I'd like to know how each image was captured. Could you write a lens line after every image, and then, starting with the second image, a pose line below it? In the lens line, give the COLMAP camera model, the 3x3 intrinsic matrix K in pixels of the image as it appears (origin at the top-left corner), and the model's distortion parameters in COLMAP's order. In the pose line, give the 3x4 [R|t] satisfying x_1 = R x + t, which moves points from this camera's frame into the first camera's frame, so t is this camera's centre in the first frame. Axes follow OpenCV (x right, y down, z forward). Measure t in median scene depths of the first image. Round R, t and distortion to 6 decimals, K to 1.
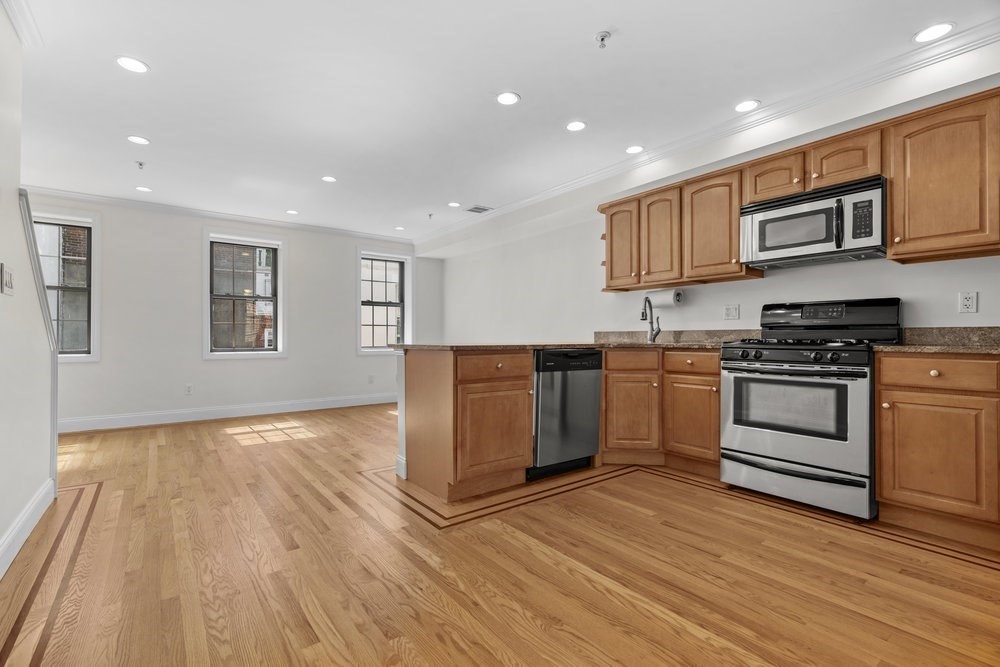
lens RADIAL K [[453.4, 0, 496.0], [0, 453.4, 334.7], [0, 0, 1]] dist [-0.010663, 0.003658]
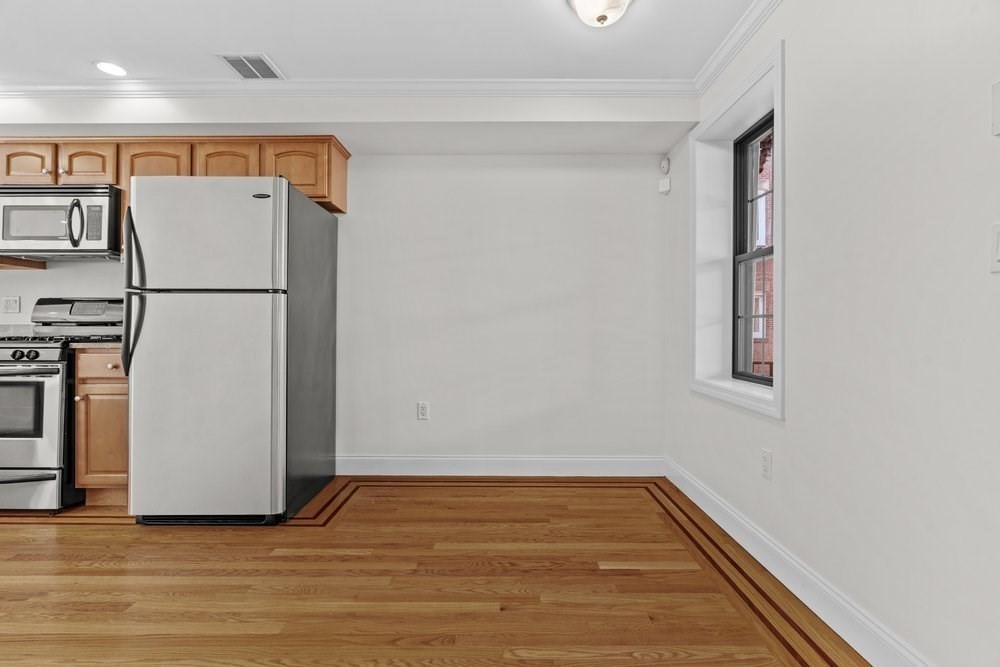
lens RADIAL K [[453.4, 0, 504.7], [0, 453.4, 327.0], [0, 0, 1]] dist [-0.010663, 0.003658]
pose [[0.598957, 0.002039, 0.800778, 0.506772], [-0.004914, 0.999987, 0.001129, -0.015893], [-0.800766, -0.004611, 0.598960, -0.377359]]
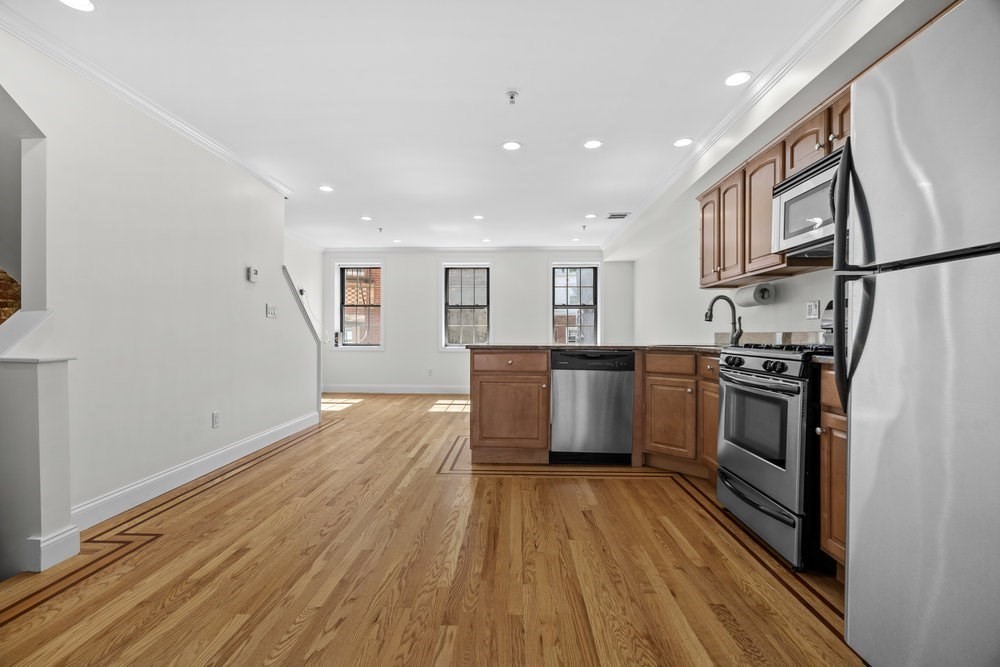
lens RADIAL K [[453.4, 0, 493.7], [0, 453.4, 334.3], [0, 0, 1]] dist [-0.010663, 0.003658]
pose [[0.768002, 0.003604, -0.640437, 0.769795], [-0.000803, 0.999989, 0.004664, -0.012768], [0.640446, -0.003067, 0.767997, 0.018353]]
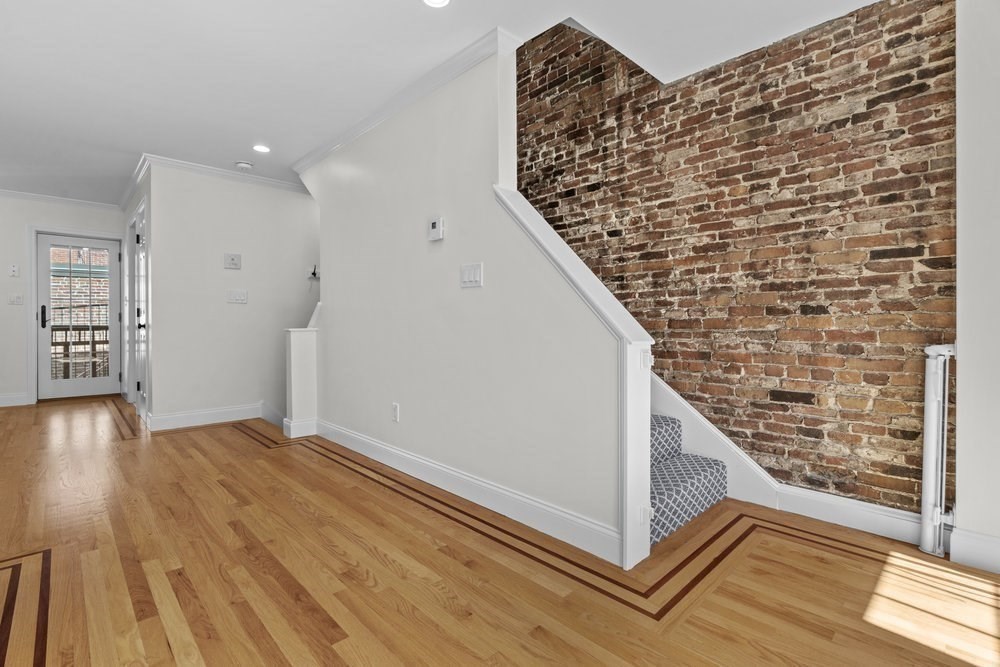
lens RADIAL K [[453.4, 0, 496.1], [0, 453.4, 333.4], [0, 0, 1]] dist [-0.010663, 0.003658]
pose [[-0.991702, -0.005208, -0.128451, -0.698769], [-0.007779, 0.999779, 0.019521, 0.005879], [0.128321, 0.020358, -0.991524, 1.607175]]
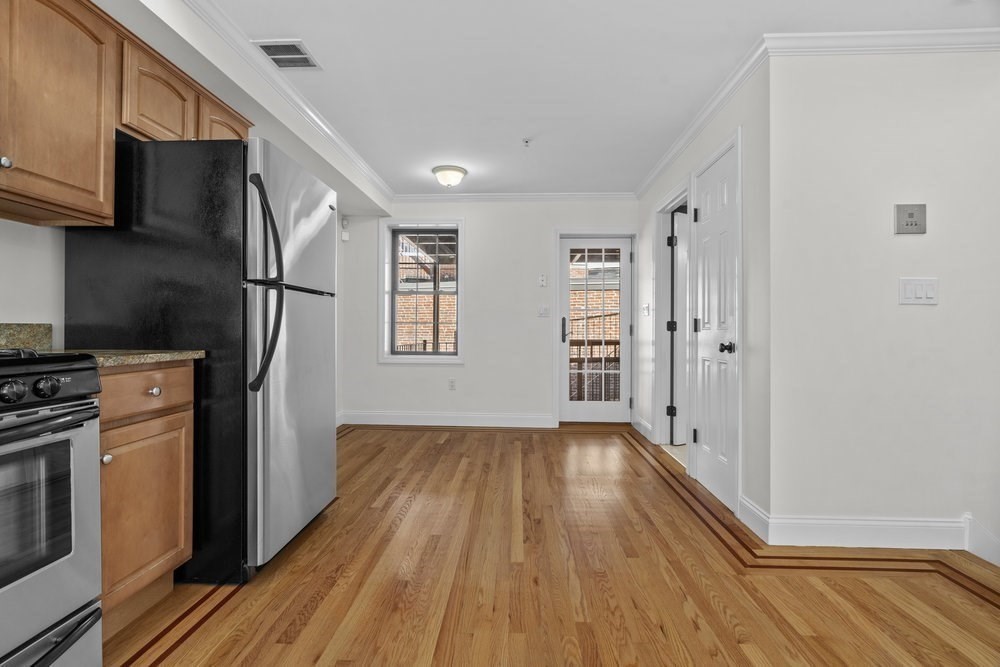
lens RADIAL K [[453.4, 0, 500.0], [0, 453.4, 323.4], [0, 0, 1]] dist [-0.010663, 0.003658]
pose [[-0.772684, 0.003929, 0.634779, 0.079948], [-0.006729, 0.999874, -0.014381, -0.011633], [-0.634756, -0.015383, -0.772560, 0.933410]]
